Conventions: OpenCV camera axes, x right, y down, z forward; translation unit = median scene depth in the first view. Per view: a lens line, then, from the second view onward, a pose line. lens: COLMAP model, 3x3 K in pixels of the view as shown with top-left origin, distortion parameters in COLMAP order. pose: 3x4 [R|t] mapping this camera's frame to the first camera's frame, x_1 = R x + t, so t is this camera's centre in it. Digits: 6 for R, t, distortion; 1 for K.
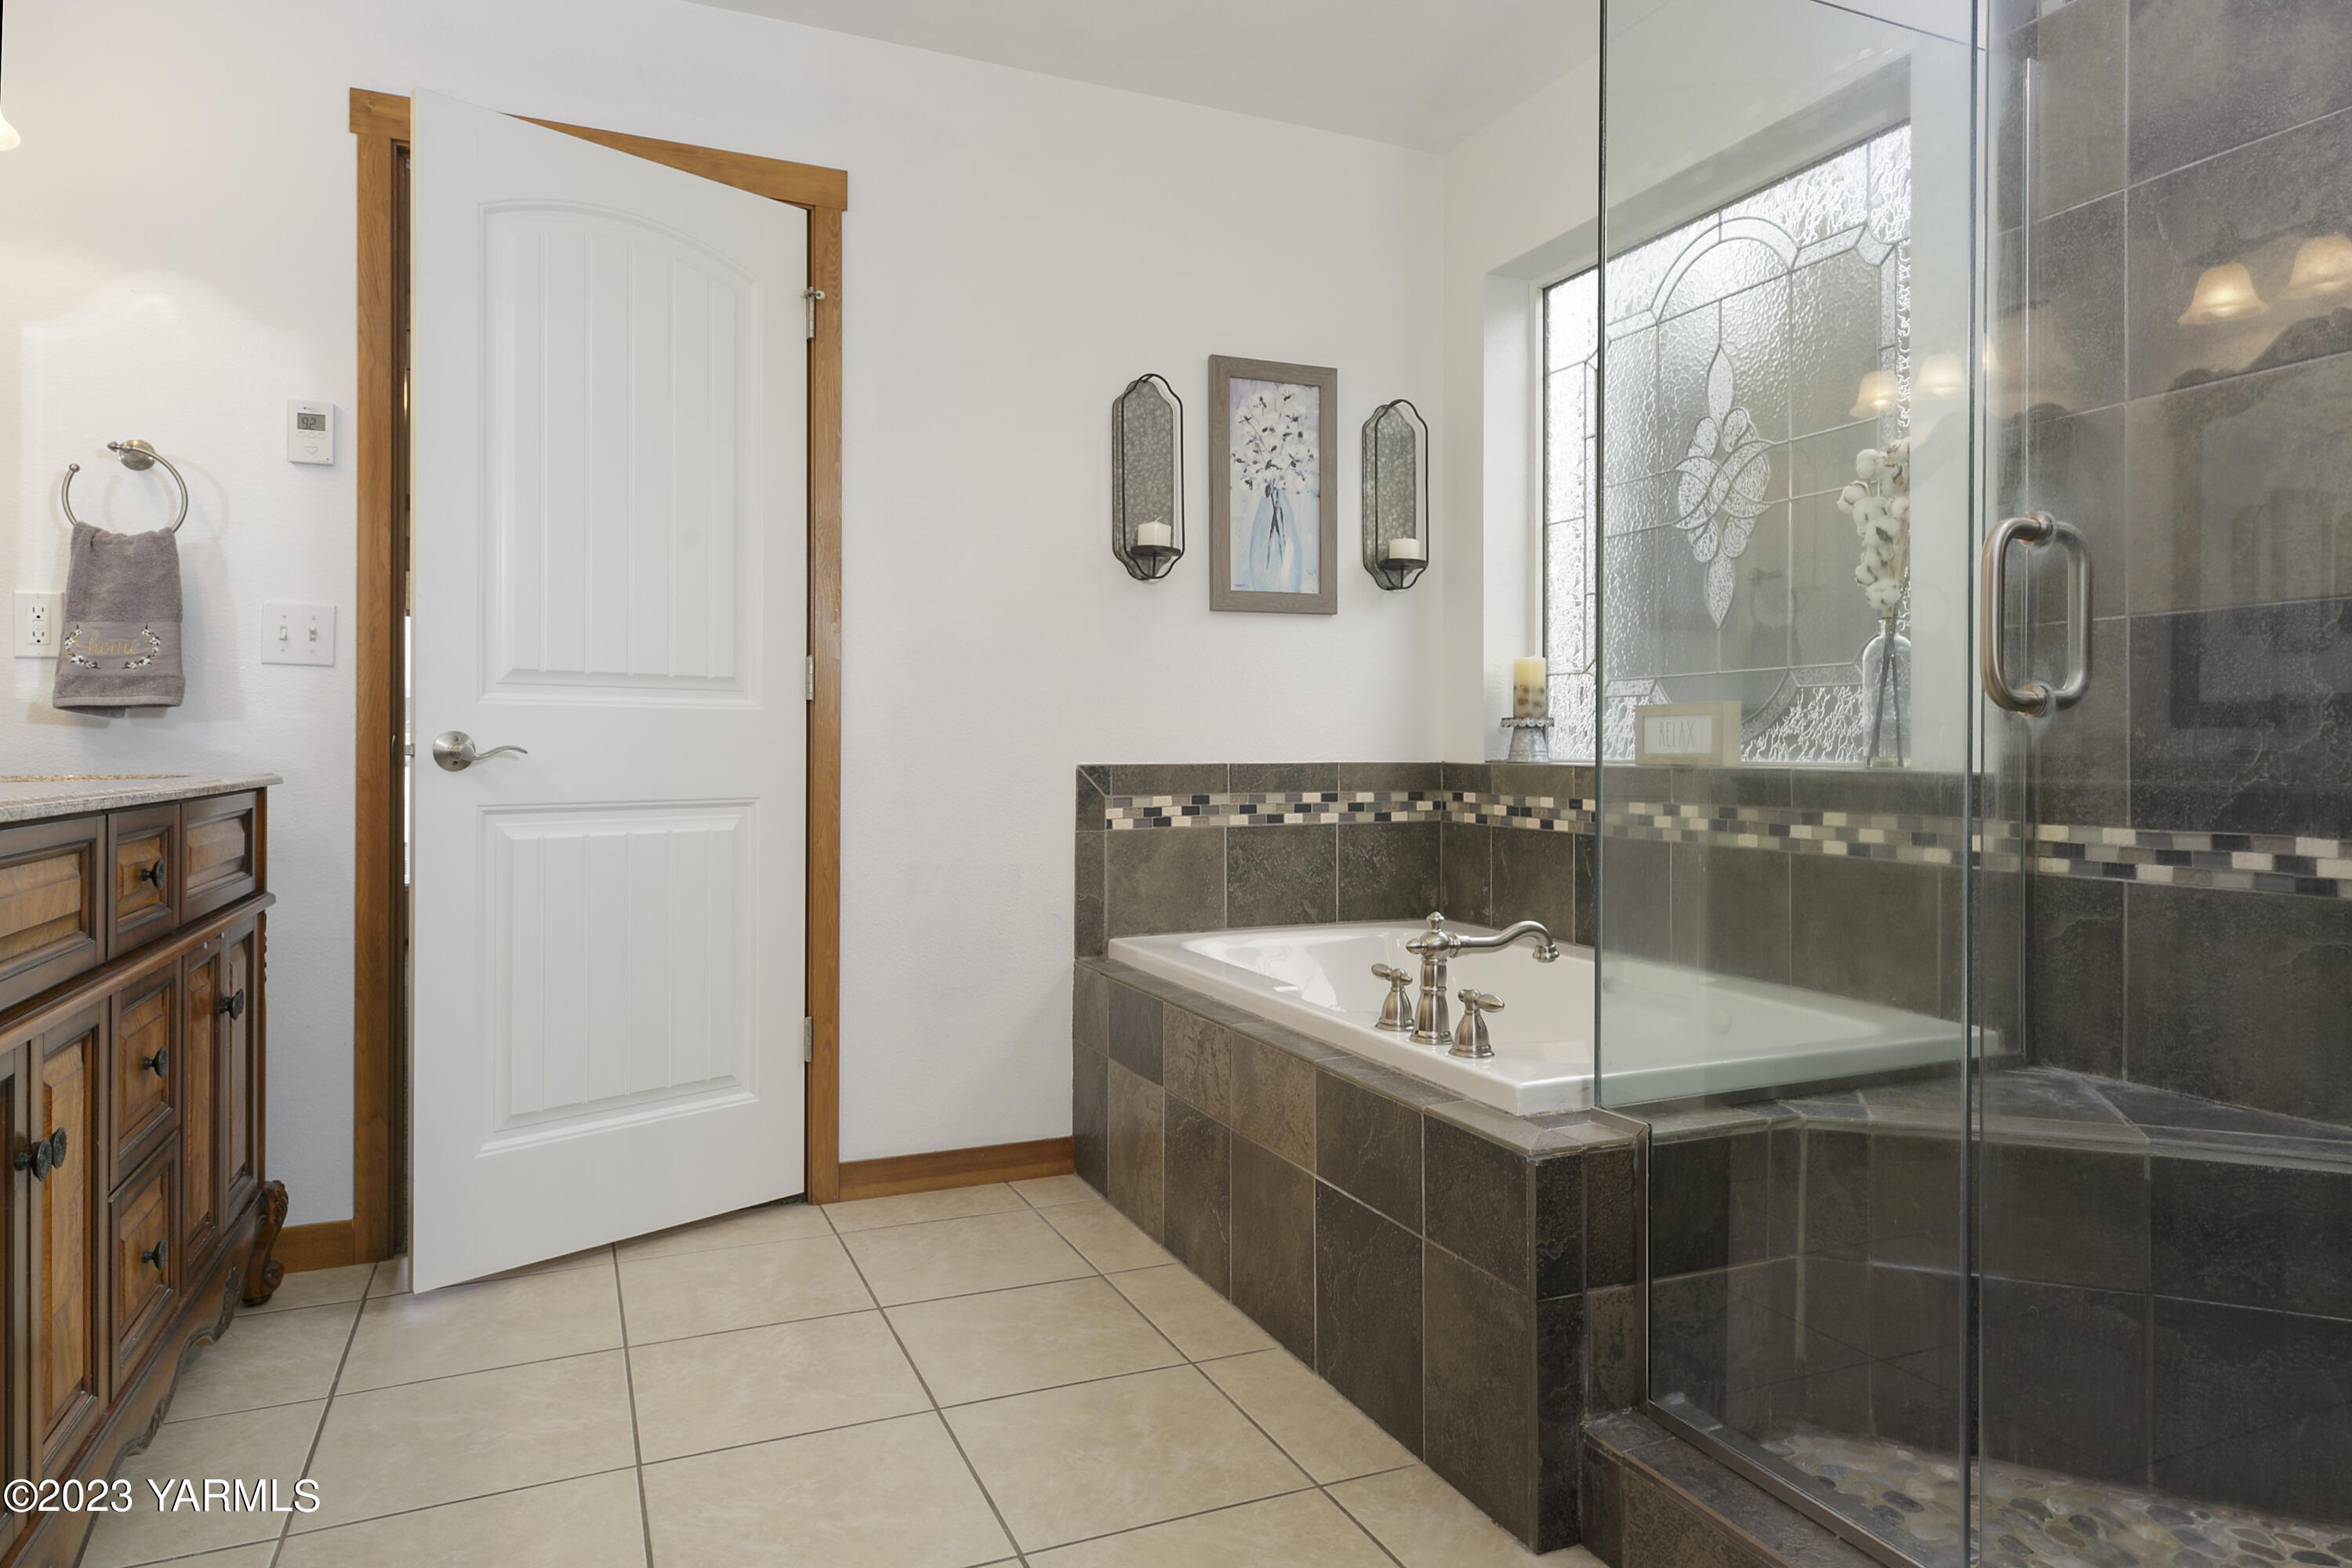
lens RADIAL K [[1420.4, 0, 1175.6], [0, 1420.4, 771.9], [0, 0, 1]] dist [-0.000250, -0.000030]
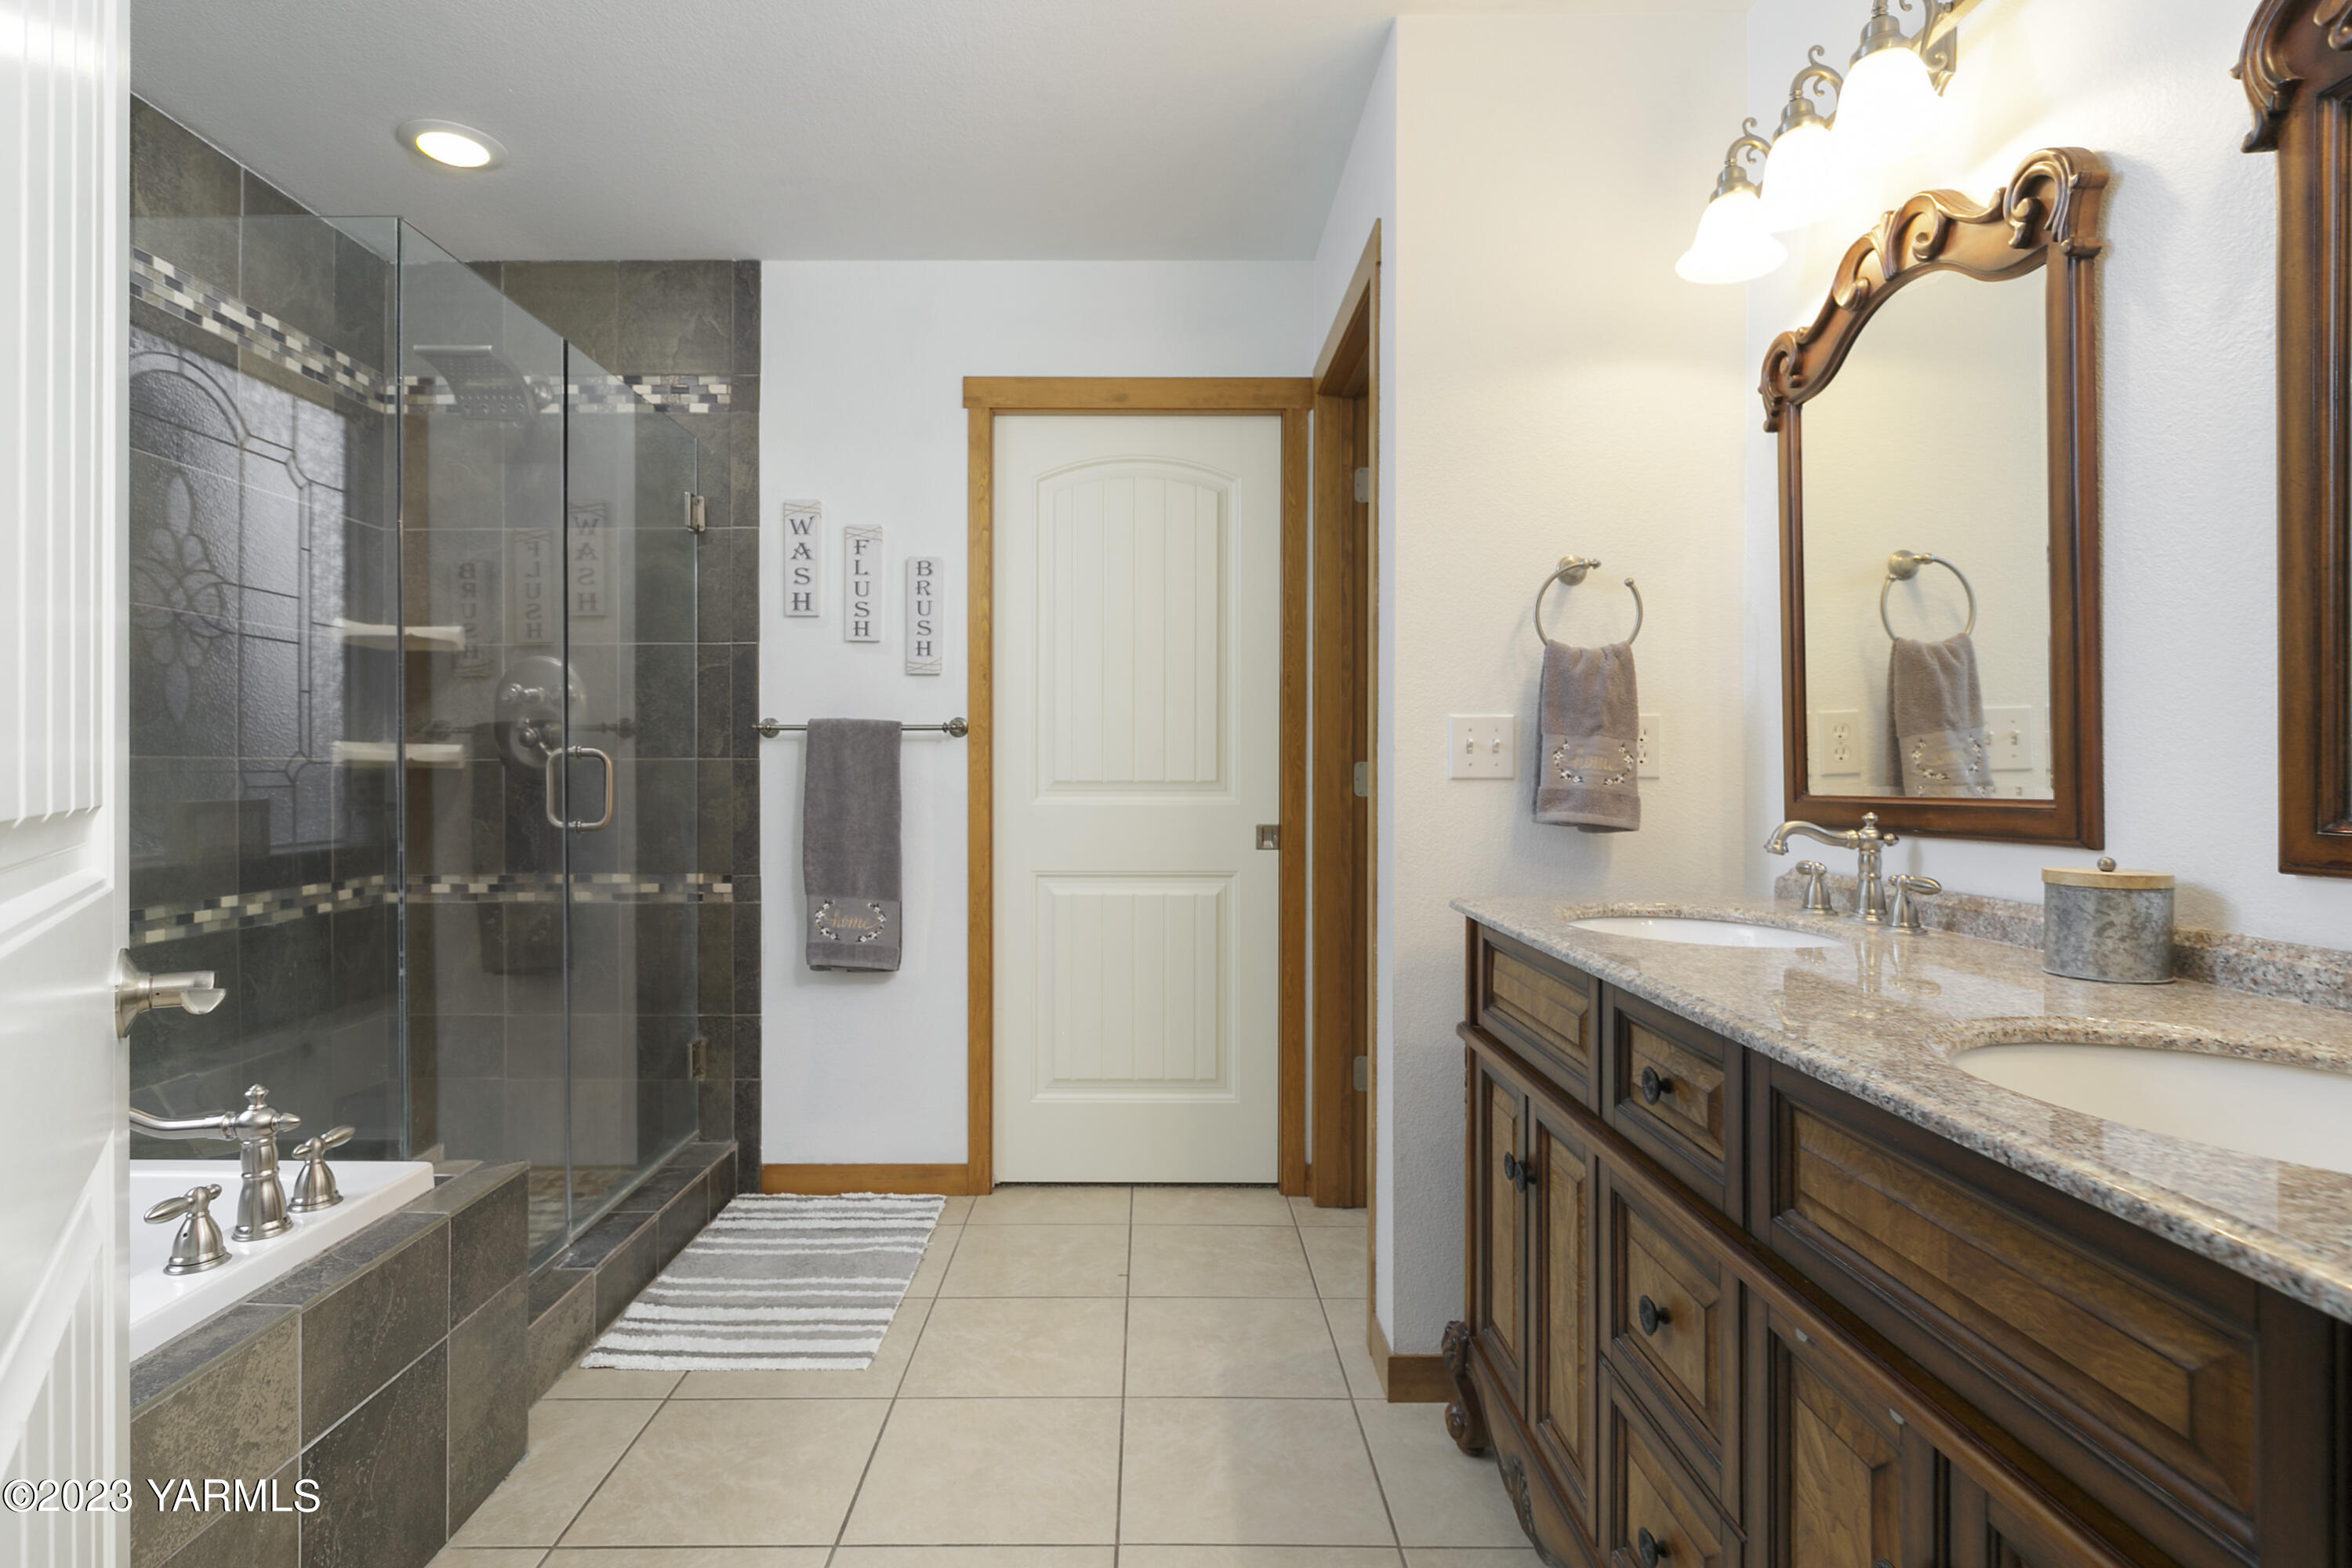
lens RADIAL K [[1221.0, 0, 1176.0], [0, 1221.0, 787.9], [0, 0, 1]] dist [-0.000268, -0.000016]
pose [[-0.963392, -0.000736, 0.268096, -0.616670], [0.000393, 0.999991, 0.004157, -0.069682], [-0.268097, 0.004110, -0.963383, 1.838460]]
